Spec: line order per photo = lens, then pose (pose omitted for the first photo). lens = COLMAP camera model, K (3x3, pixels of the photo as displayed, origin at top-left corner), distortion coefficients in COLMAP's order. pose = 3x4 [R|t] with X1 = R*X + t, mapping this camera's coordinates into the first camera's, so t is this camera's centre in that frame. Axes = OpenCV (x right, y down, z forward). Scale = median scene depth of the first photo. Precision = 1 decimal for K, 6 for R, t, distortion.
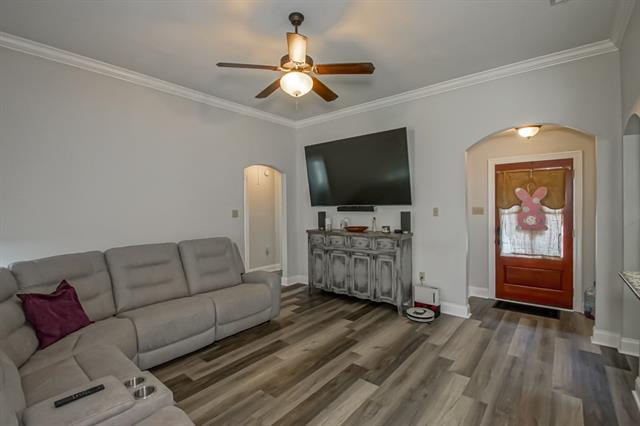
lens RADIAL K [[287.4, 0, 315.3], [0, 287.4, 213.4], [0, 0, 1]] dist [0.001644, -0.000804]
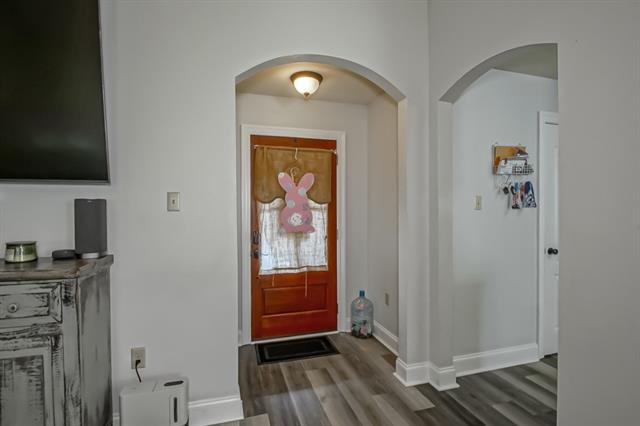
lens RADIAL K [[303.6, 0, 314.5], [0, 303.6, 214.3], [0, 0, 1]] dist [-0.008978, -0.003668]
pose [[0.553342, 0.002251, 0.832951, 0.155200], [0.016030, 0.999782, -0.013351, 0.022920], [-0.832800, 0.020740, 0.553186, 0.563552]]
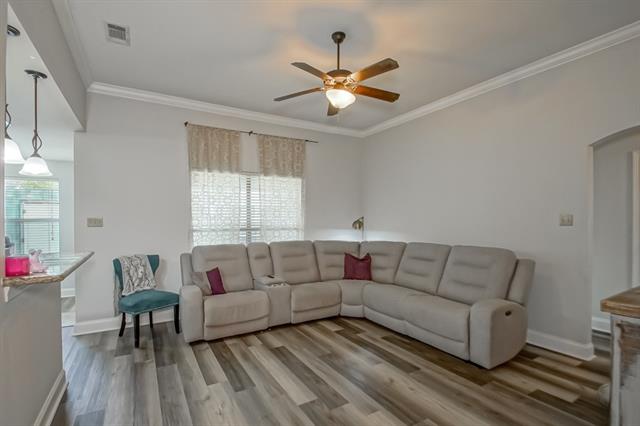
lens RADIAL K [[303.6, 0, 313.1], [0, 303.6, 214.2], [0, 0, 1]] dist [-0.008978, -0.003668]
pose [[-0.343540, 0.001967, -0.939136, 0.673177], [0.001043, 0.999998, 0.001713, -0.016400], [0.939138, -0.000390, -0.343541, 0.821943]]
